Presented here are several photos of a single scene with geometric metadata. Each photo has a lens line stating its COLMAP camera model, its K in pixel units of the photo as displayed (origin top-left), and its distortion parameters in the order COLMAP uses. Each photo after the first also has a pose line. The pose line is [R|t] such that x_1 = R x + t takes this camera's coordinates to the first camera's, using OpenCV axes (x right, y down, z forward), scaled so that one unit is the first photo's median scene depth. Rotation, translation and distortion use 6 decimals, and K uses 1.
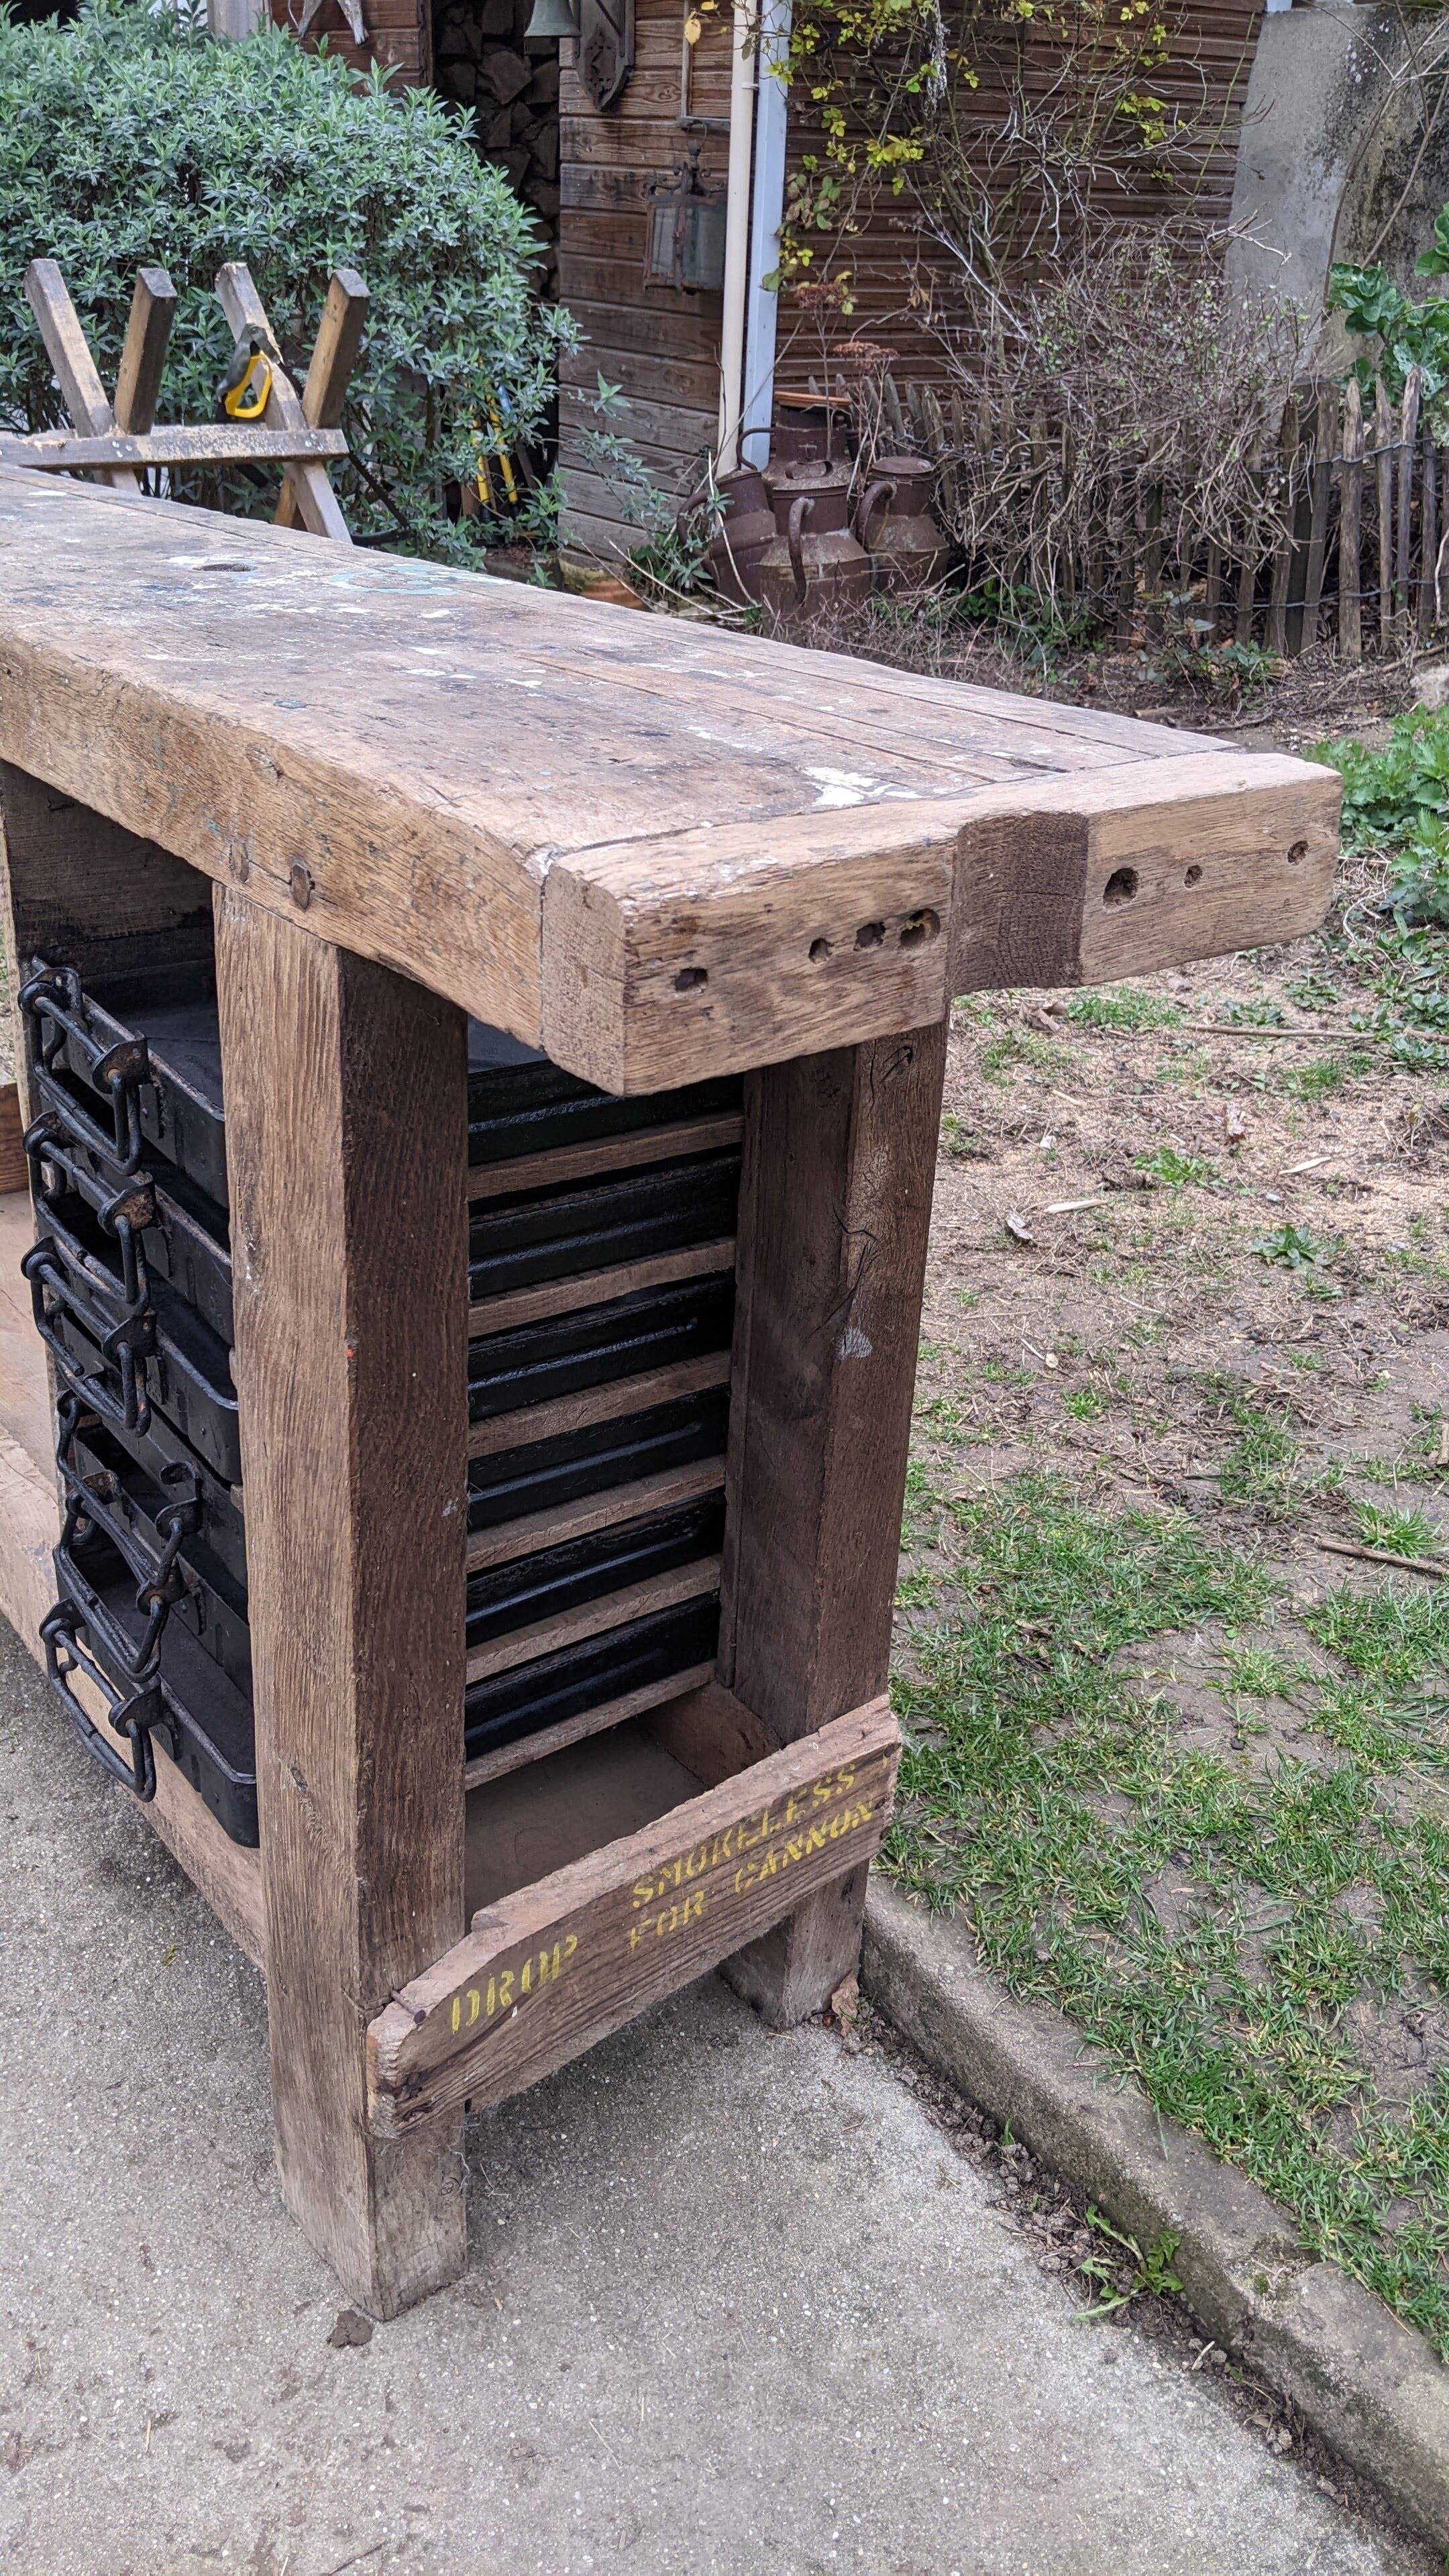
lens RADIAL K [[2077.1, 0, 730.4], [0, 2077.1, 1291.8], [0, 0, 1]] dist [0.060519, -0.125095]
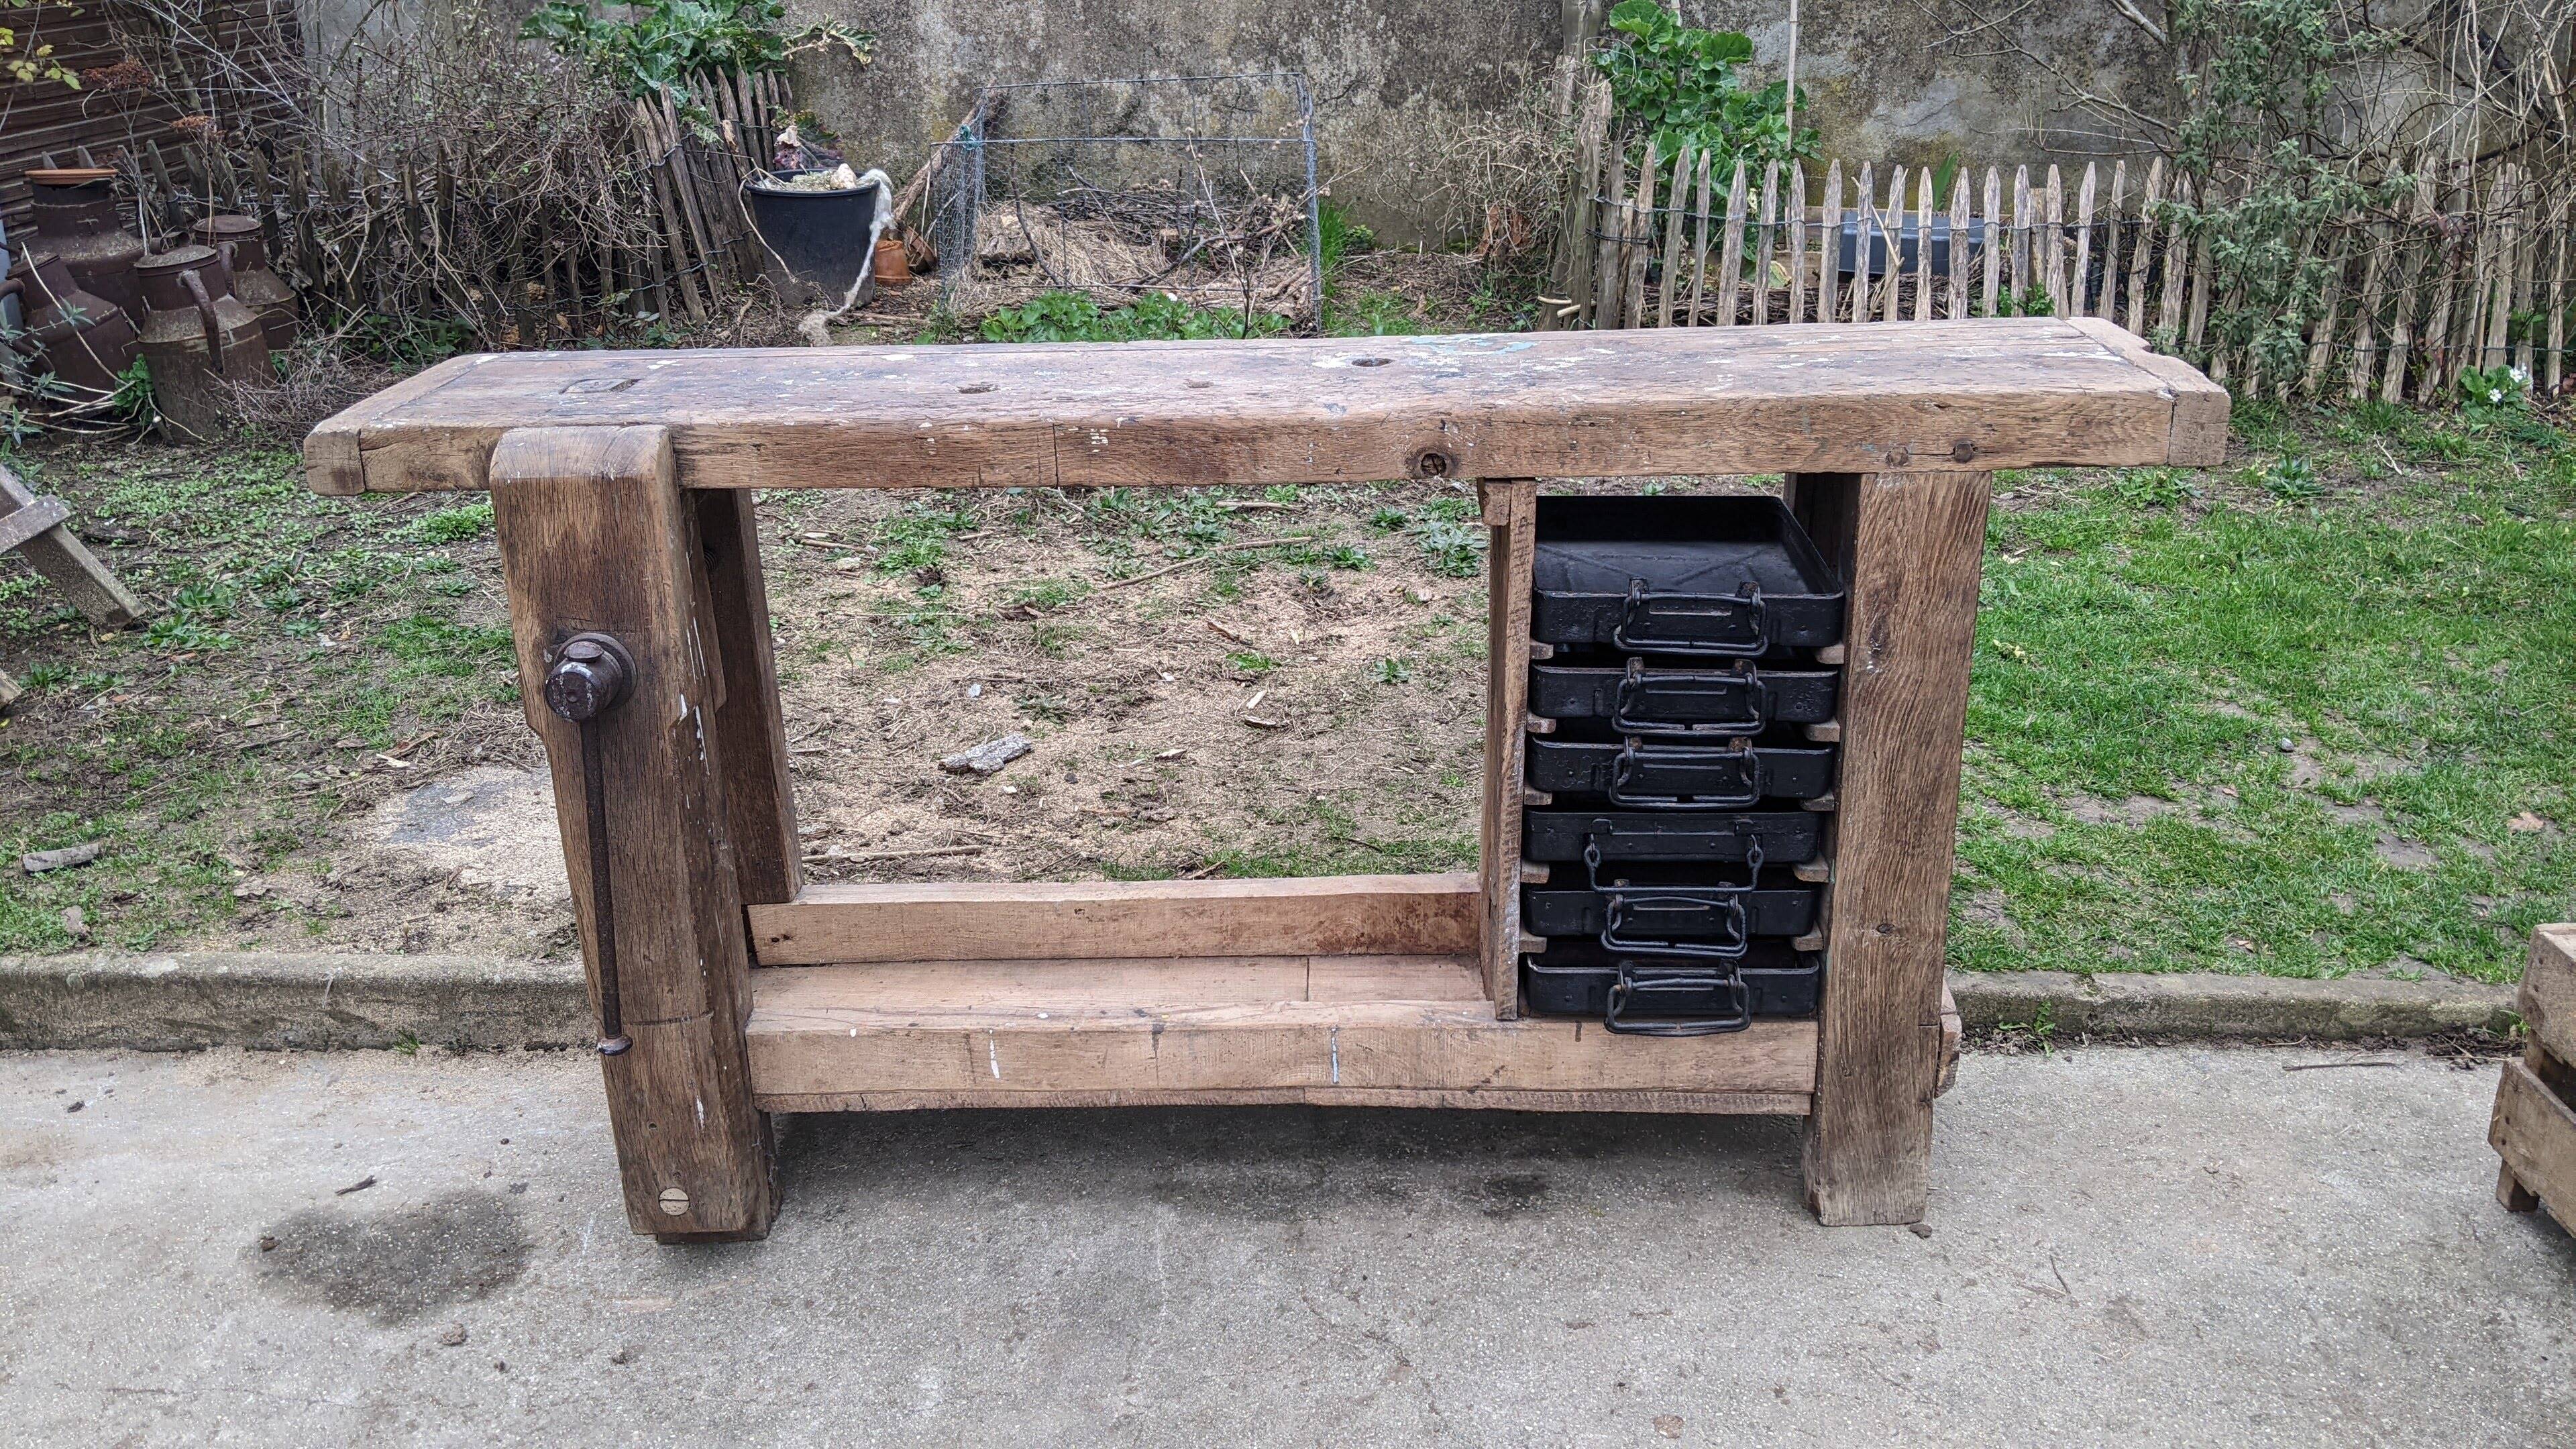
lens RADIAL K [[2077.1, 0, 1308.1], [0, 2077.1, 736.6], [0, 0, 1]] dist [0.060519, -0.125095]
pose [[0.609941, -0.325962, 0.722303, -0.721875], [0.377197, 0.921027, 0.097122, -0.120627], [-0.696918, 0.213212, 0.684724, -0.003425]]
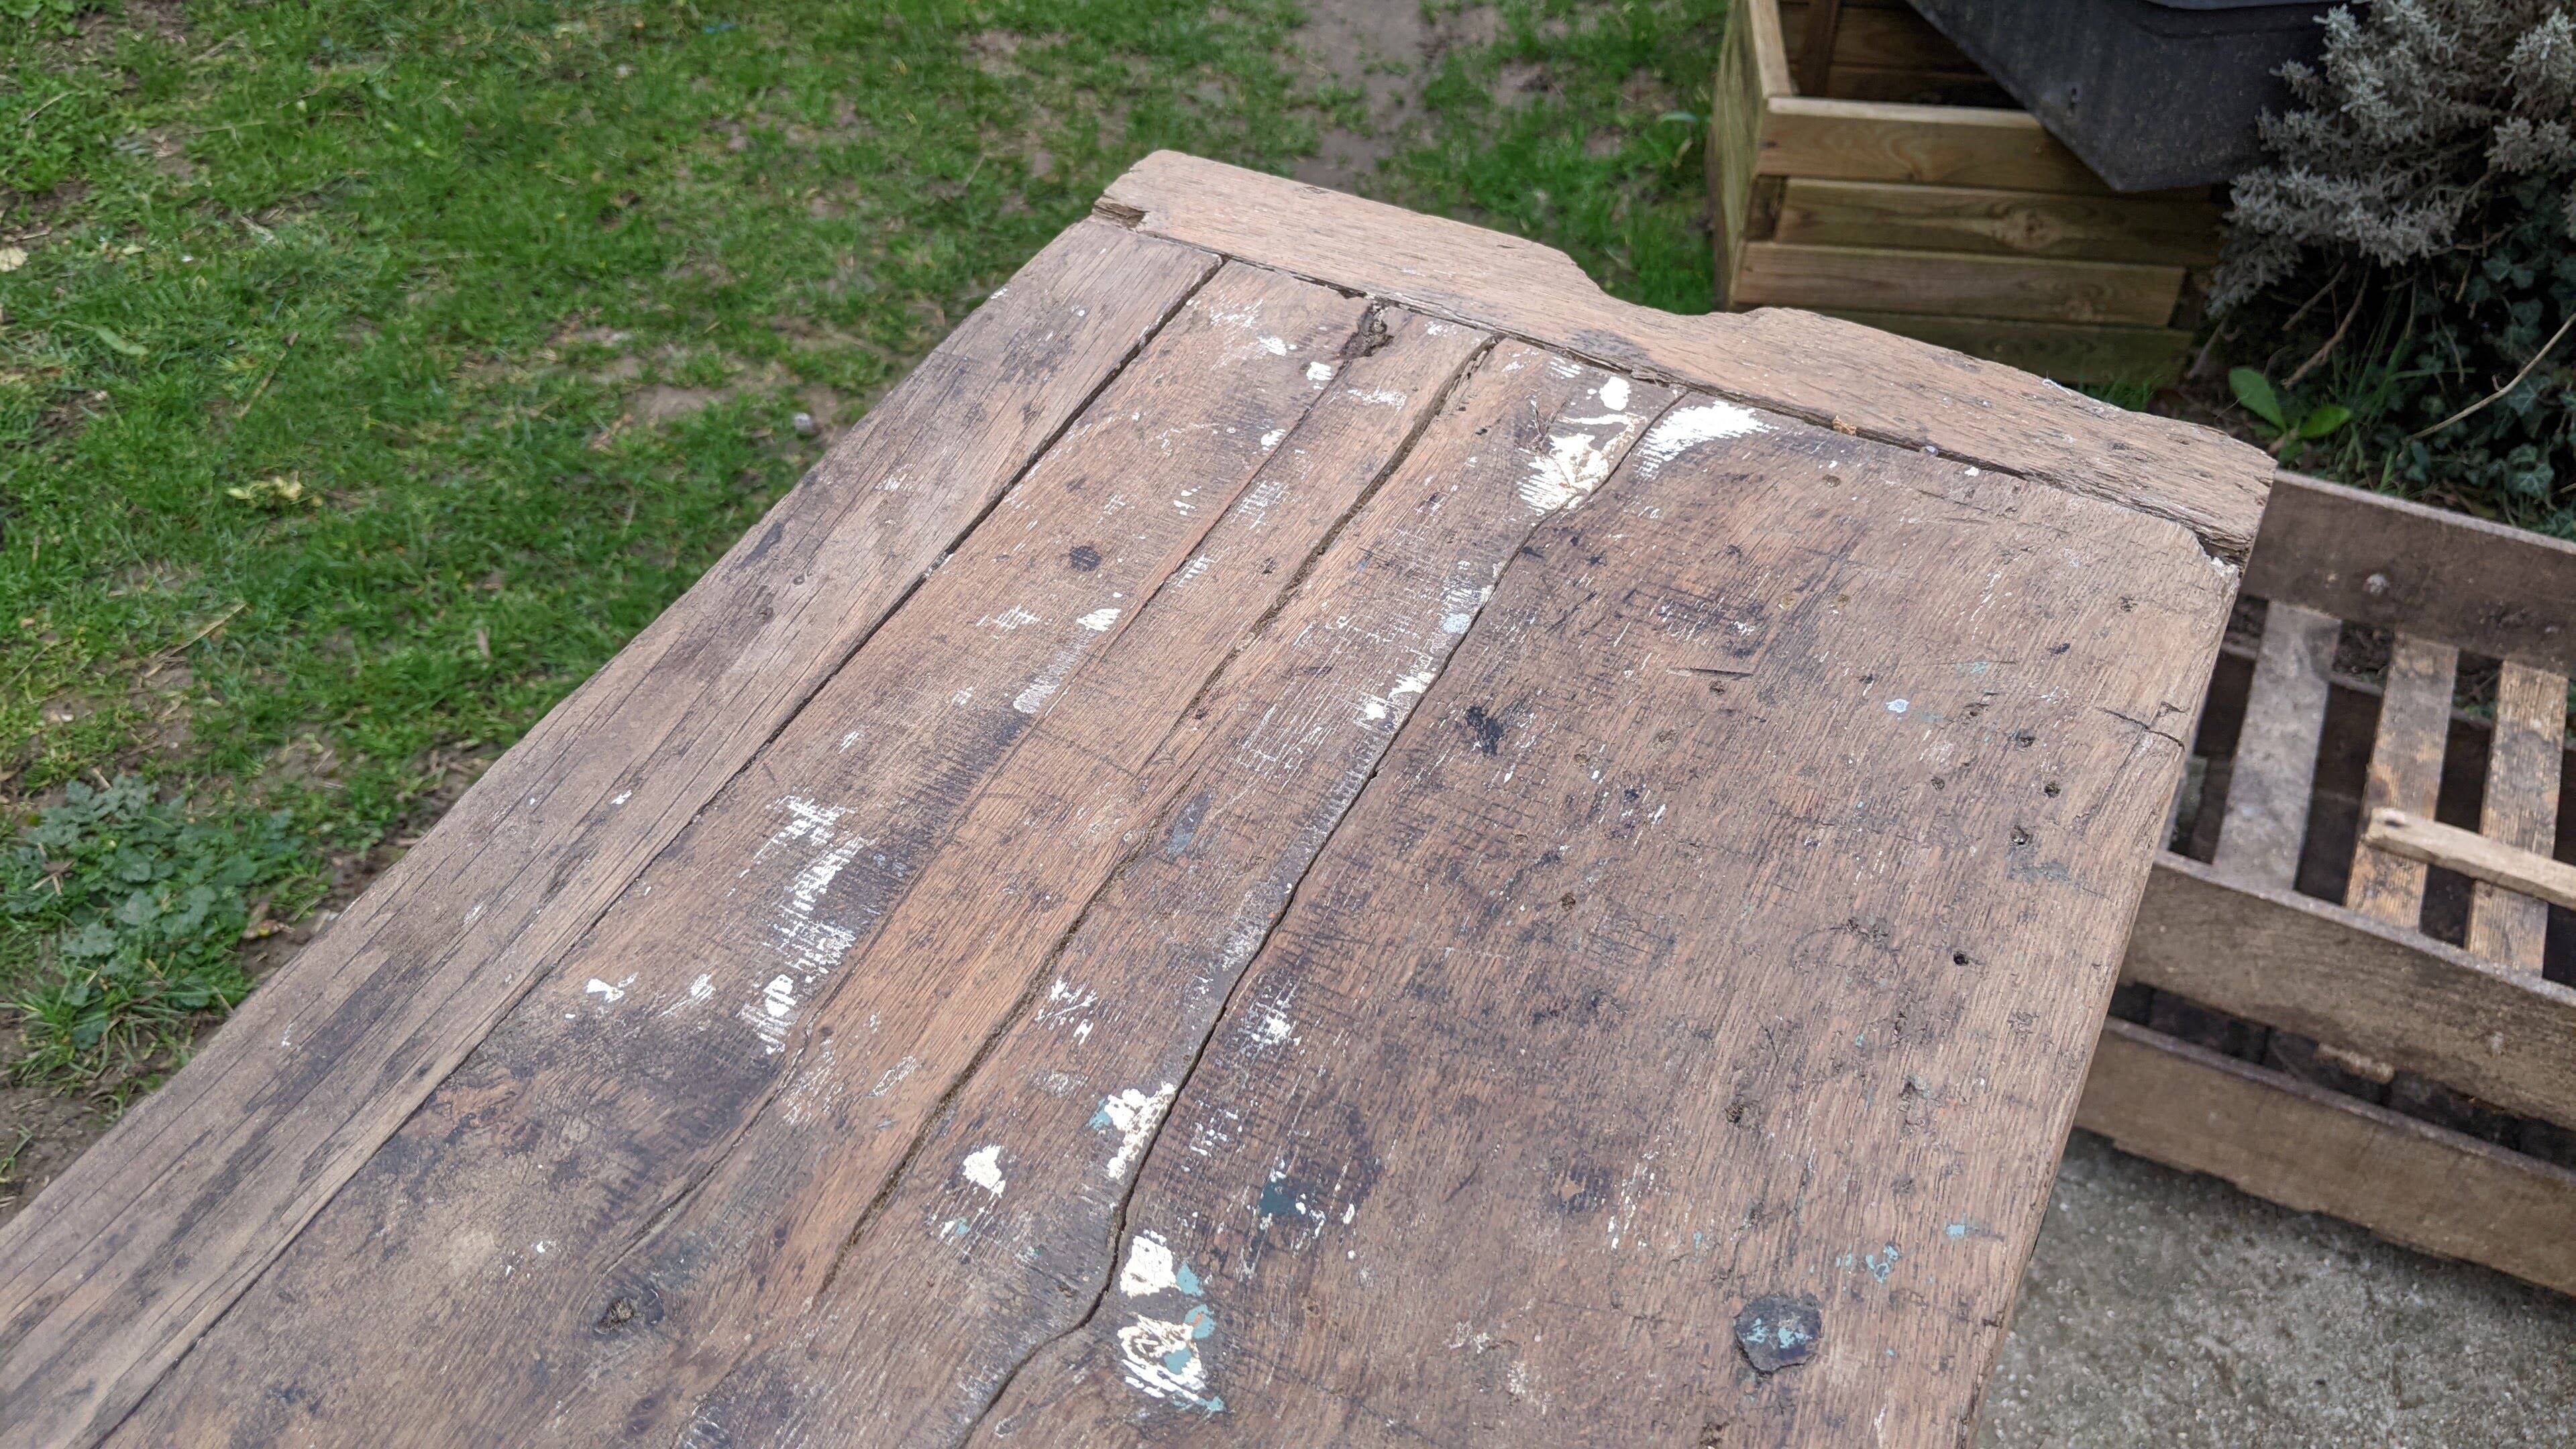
lens RADIAL K [[2077.1, 0, 1290.0], [0, 2077.1, 735.3], [0, 0, 1]] dist [0.060519, -0.125095]
pose [[-0.439504, -0.649380, 0.620599, -0.121849], [0.399847, 0.477238, 0.782539, -0.229281], [-0.804338, 0.592073, 0.049904, 0.310889]]
